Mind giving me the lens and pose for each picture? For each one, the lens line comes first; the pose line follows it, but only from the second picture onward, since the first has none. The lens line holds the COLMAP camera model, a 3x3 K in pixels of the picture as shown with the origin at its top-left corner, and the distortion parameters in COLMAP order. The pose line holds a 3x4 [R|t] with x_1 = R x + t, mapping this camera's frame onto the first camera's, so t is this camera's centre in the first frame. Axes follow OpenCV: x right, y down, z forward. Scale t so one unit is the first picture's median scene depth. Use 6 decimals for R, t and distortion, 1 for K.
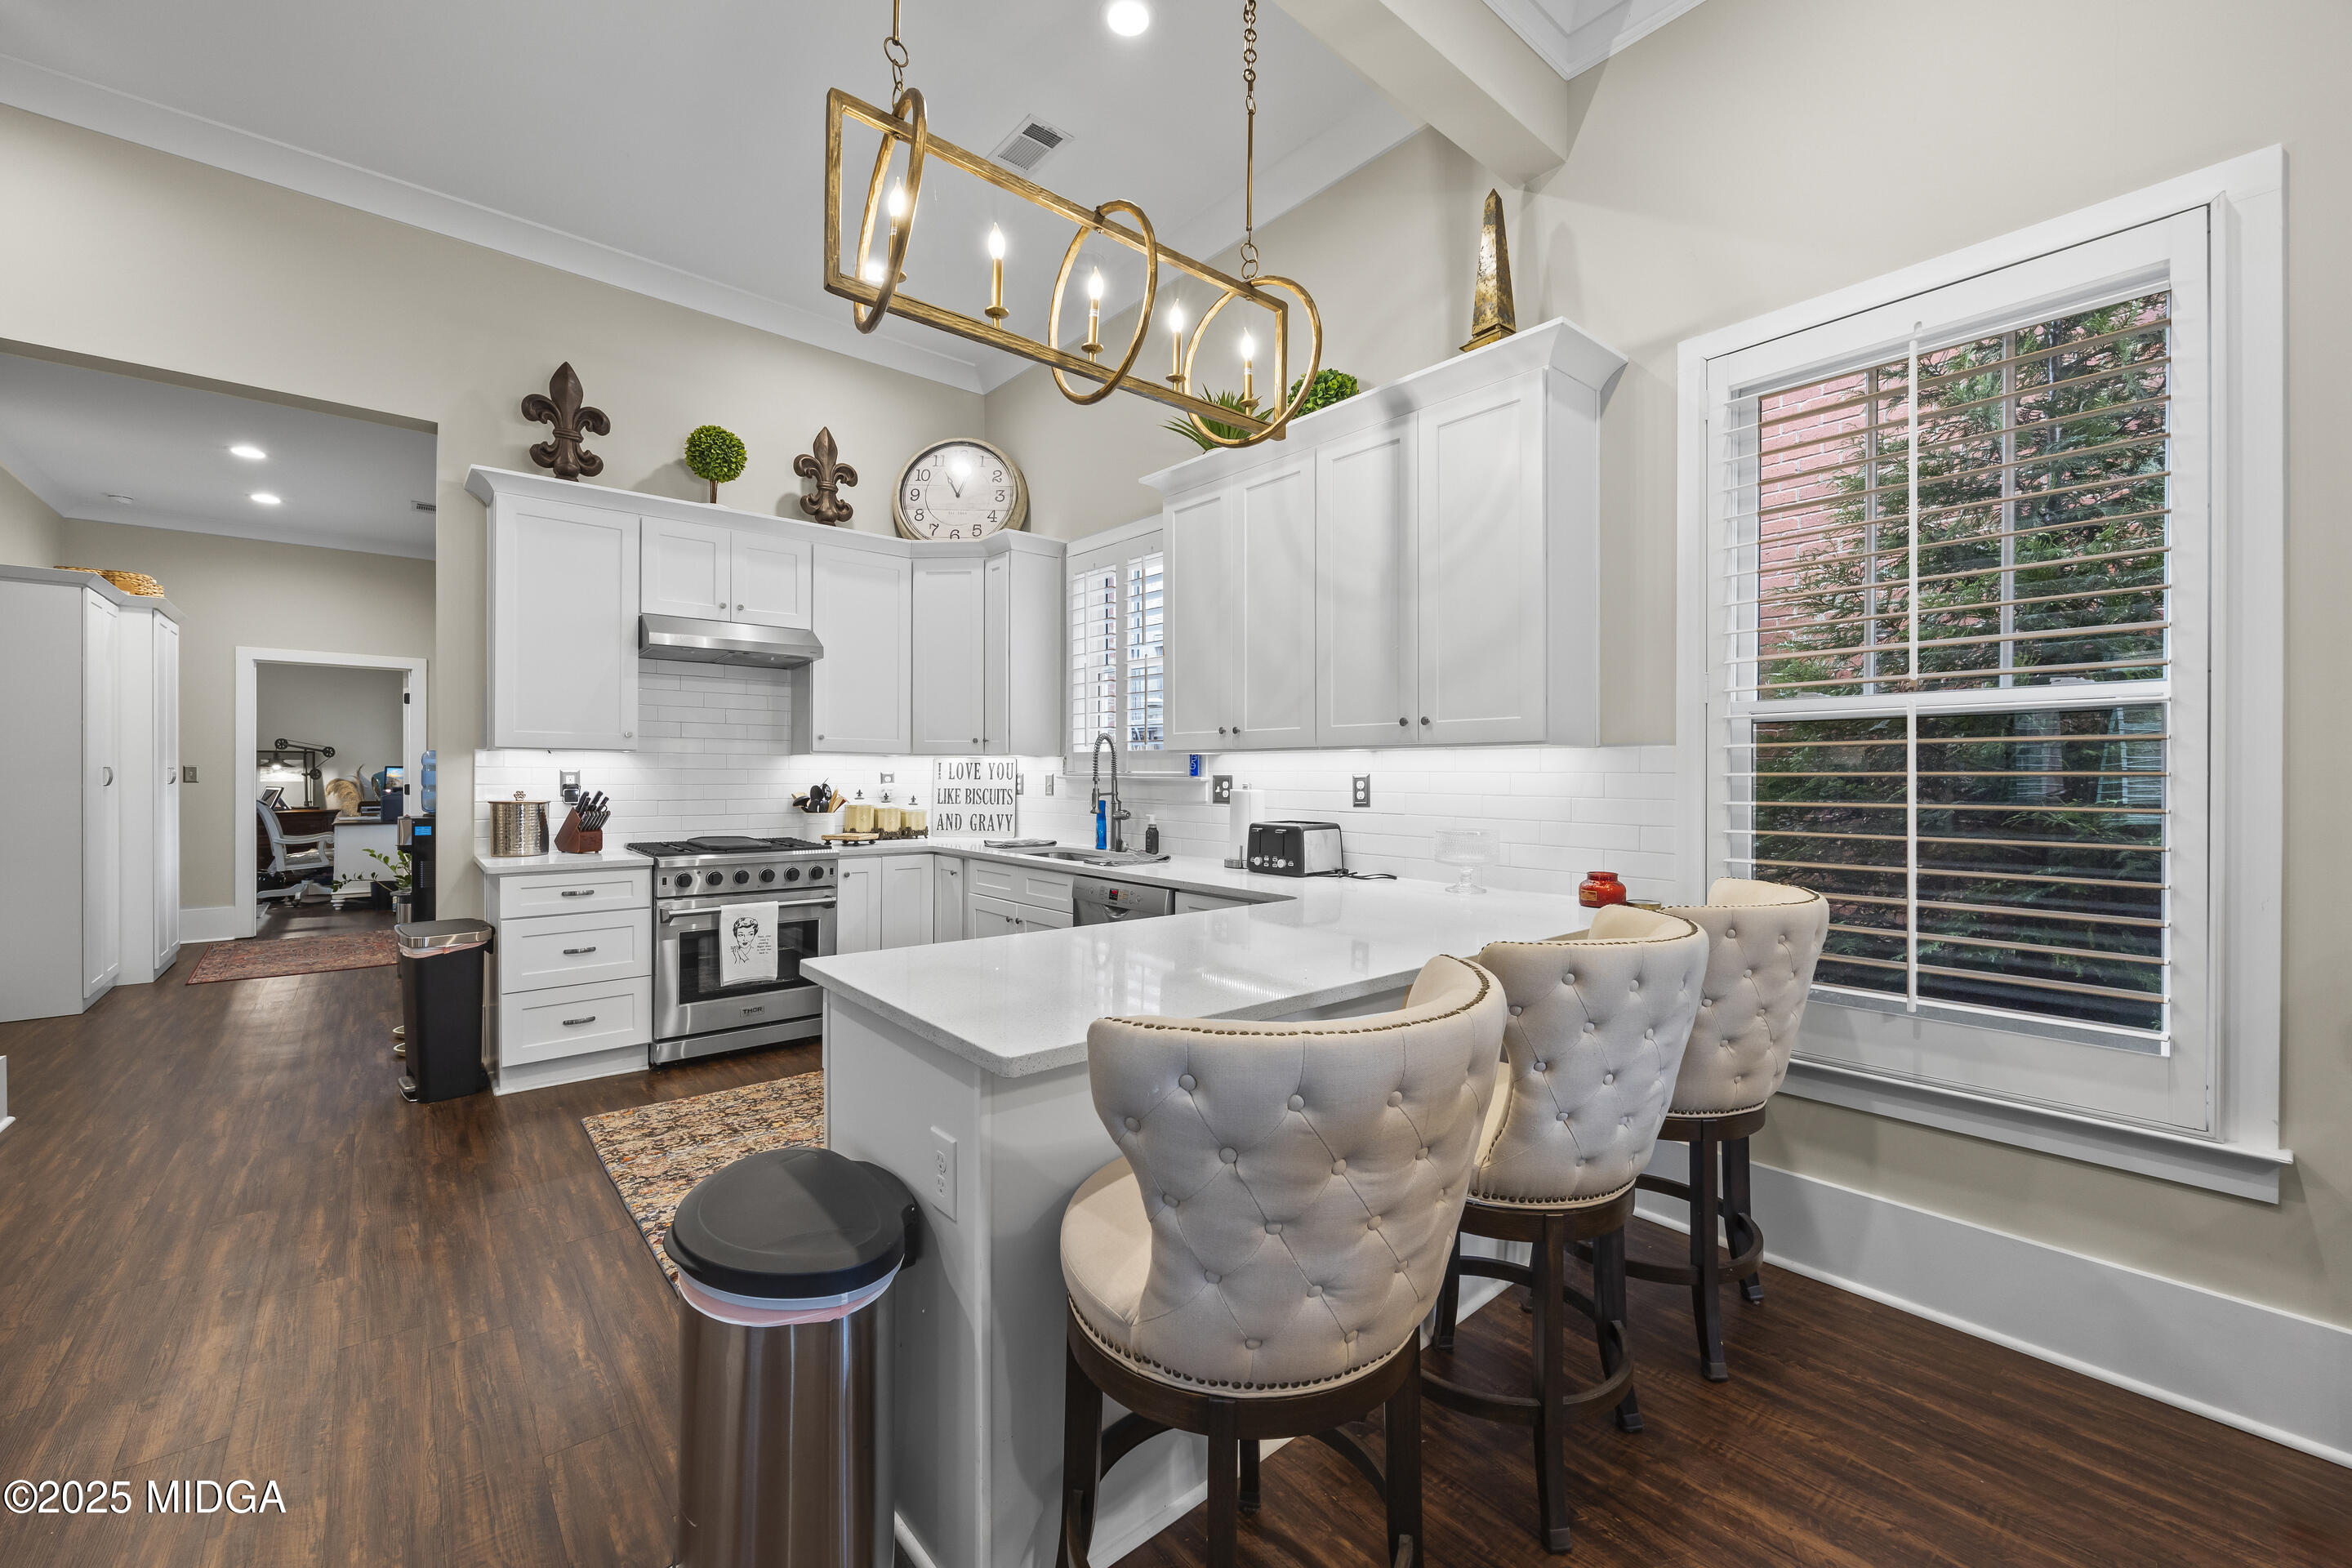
lens RADIAL K [[933.4, 0, 1172.3], [0, 933.4, 775.4], [0, 0, 1]] dist [-0.001962, 0.000552]
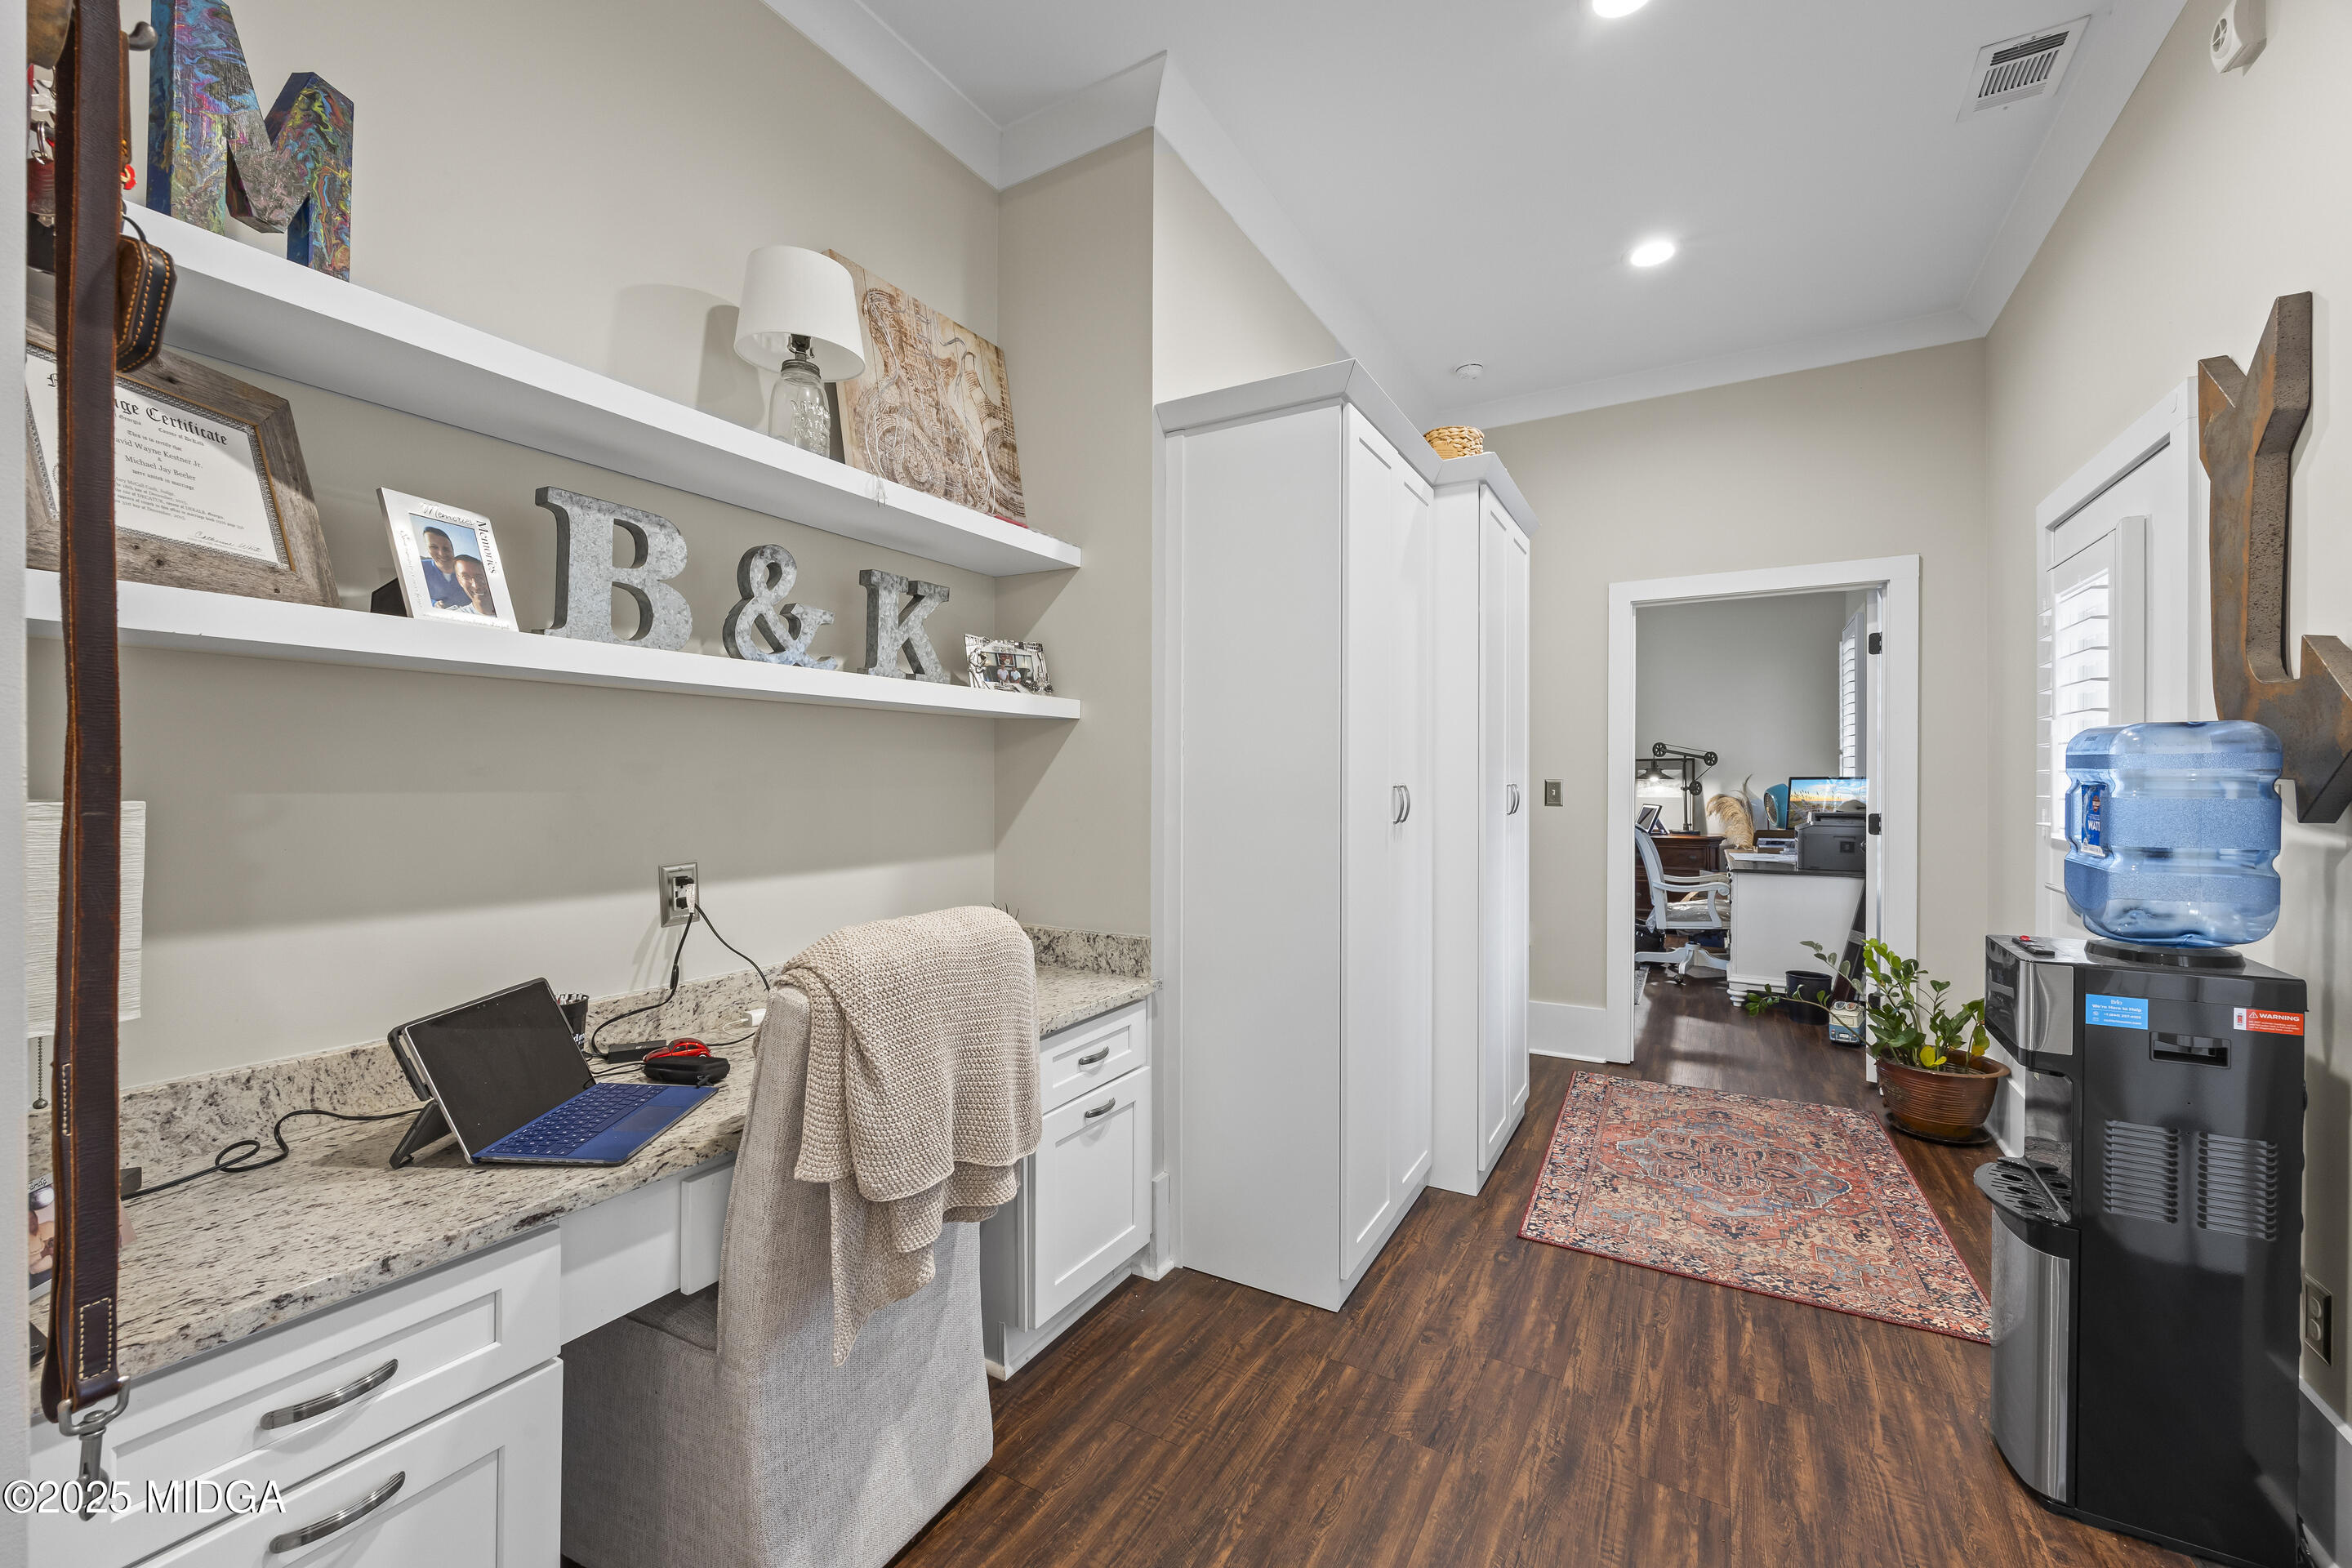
lens RADIAL K [[933.4, 0, 1160.5], [0, 933.4, 778.6], [0, 0, 1]] dist [-0.001962, 0.000552]
pose [[0.319853, -0.001946, -0.947465, -0.398123], [-0.003987, 0.999986, -0.003399, -0.005893], [0.947459, 0.004864, 0.319841, 0.403628]]
